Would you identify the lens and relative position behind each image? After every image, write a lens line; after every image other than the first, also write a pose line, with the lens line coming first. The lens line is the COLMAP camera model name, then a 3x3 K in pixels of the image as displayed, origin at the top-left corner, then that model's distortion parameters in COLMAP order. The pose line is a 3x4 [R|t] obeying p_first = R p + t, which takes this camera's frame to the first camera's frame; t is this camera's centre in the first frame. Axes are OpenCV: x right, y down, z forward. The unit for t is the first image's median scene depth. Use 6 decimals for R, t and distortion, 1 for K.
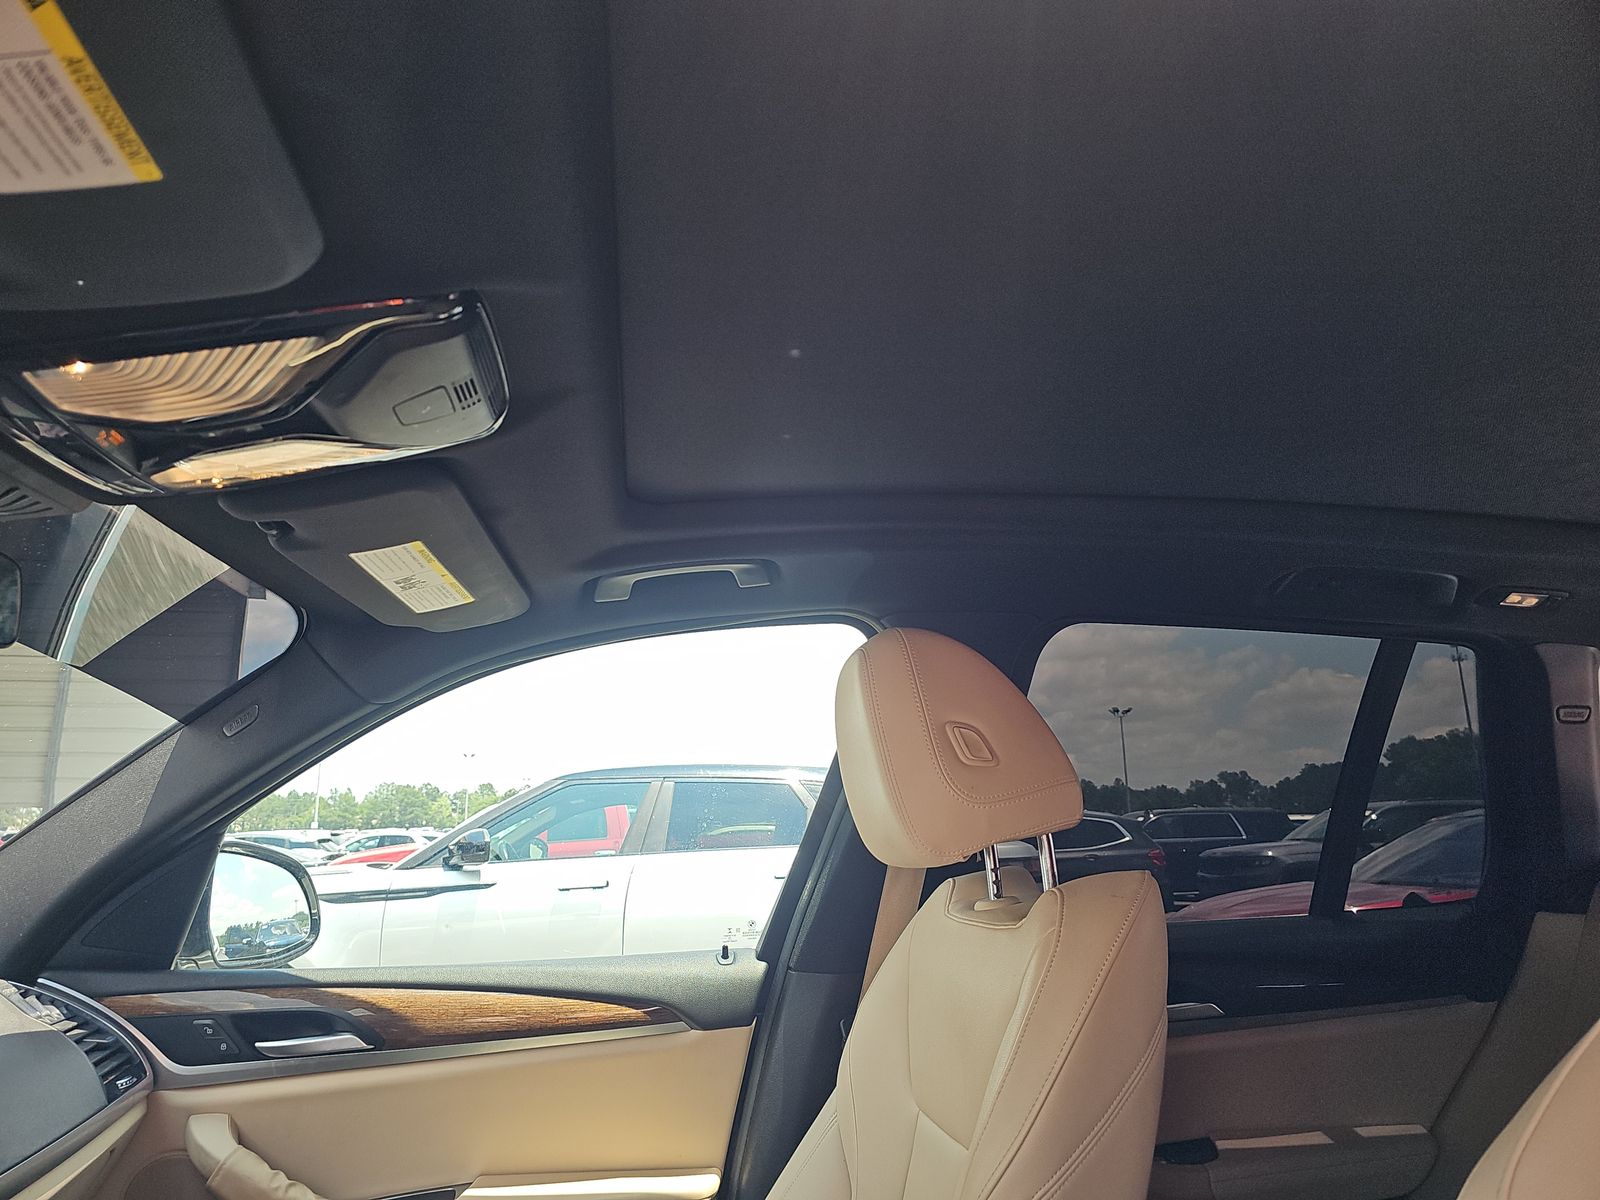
lens RADIAL K [[1069.6, 0, 780.8], [0, 1069.6, 595.1], [0, 0, 1]] dist [0.069237, -0.097318]
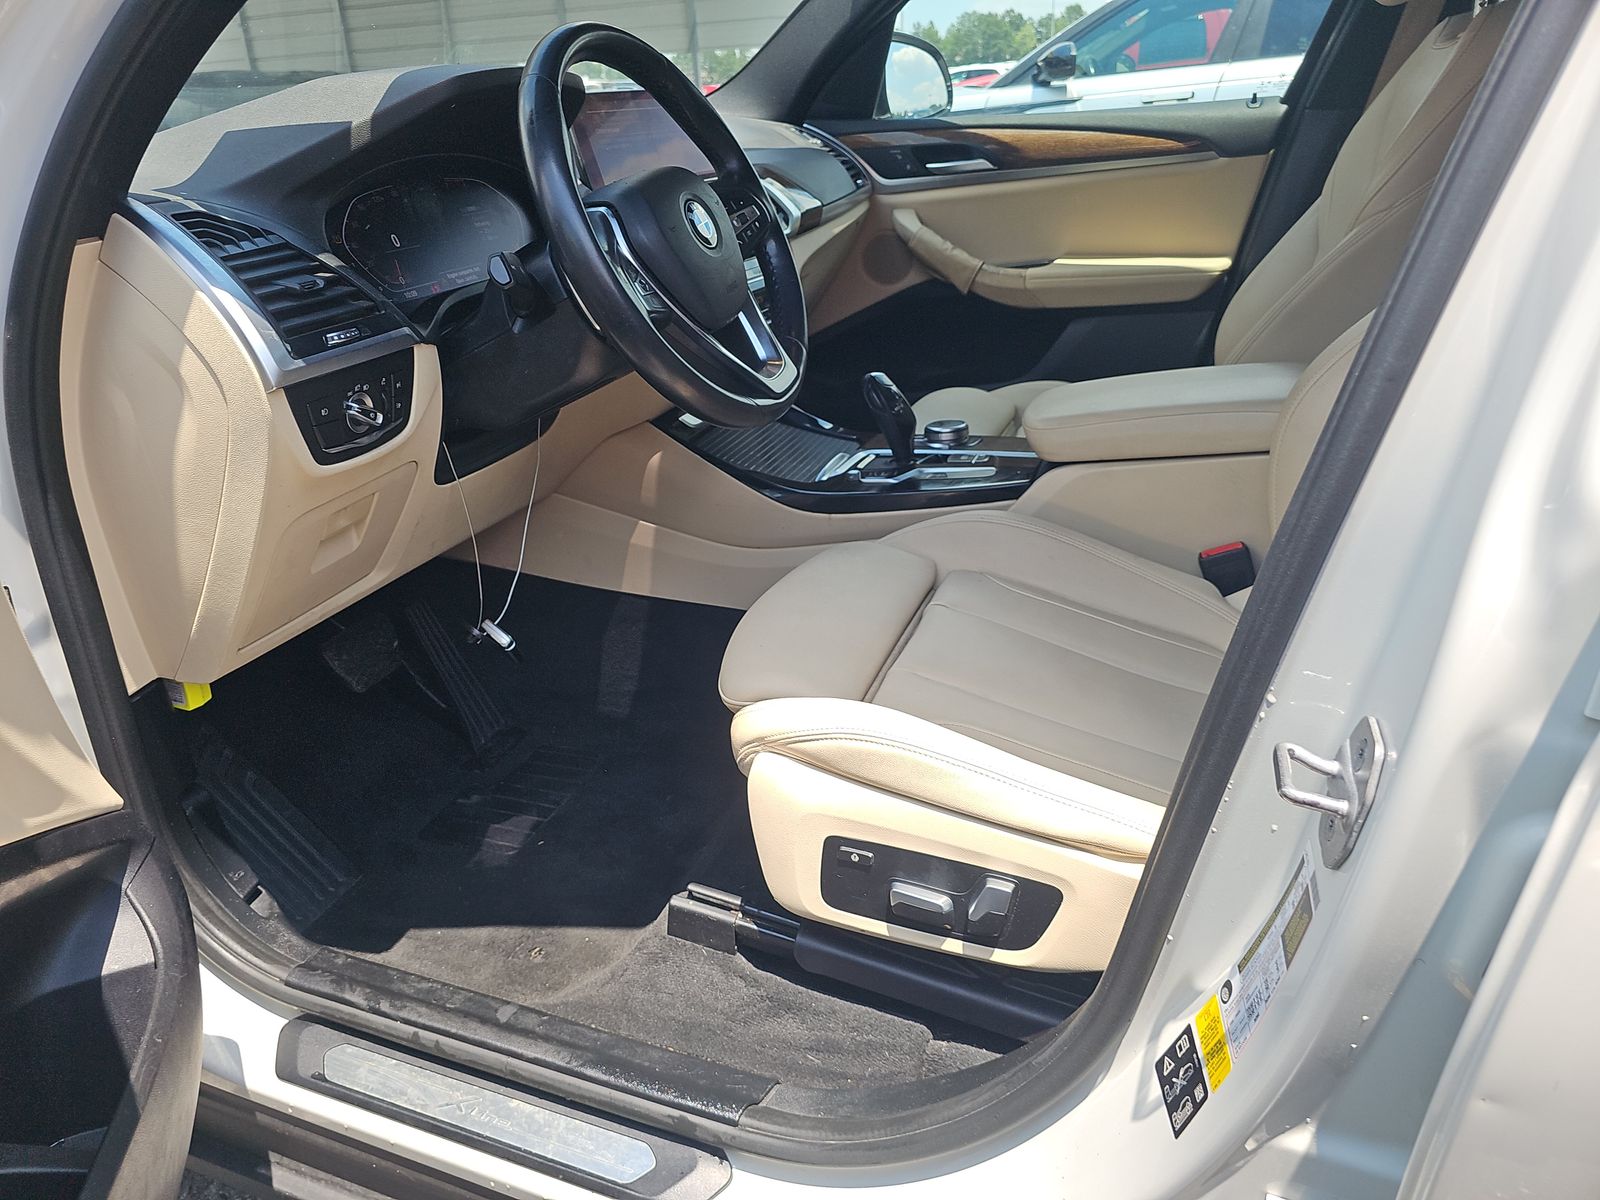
lens RADIAL K [[1069.6, 0, 780.8], [0, 1069.6, 595.1], [0, 0, 1]] dist [0.069237, -0.097318]
pose [[0.876448, 0.163092, -0.453035, 0.140451], [0.155205, 0.794974, 0.586453, -0.046618], [0.455797, -0.584309, 0.671441, -0.497070]]
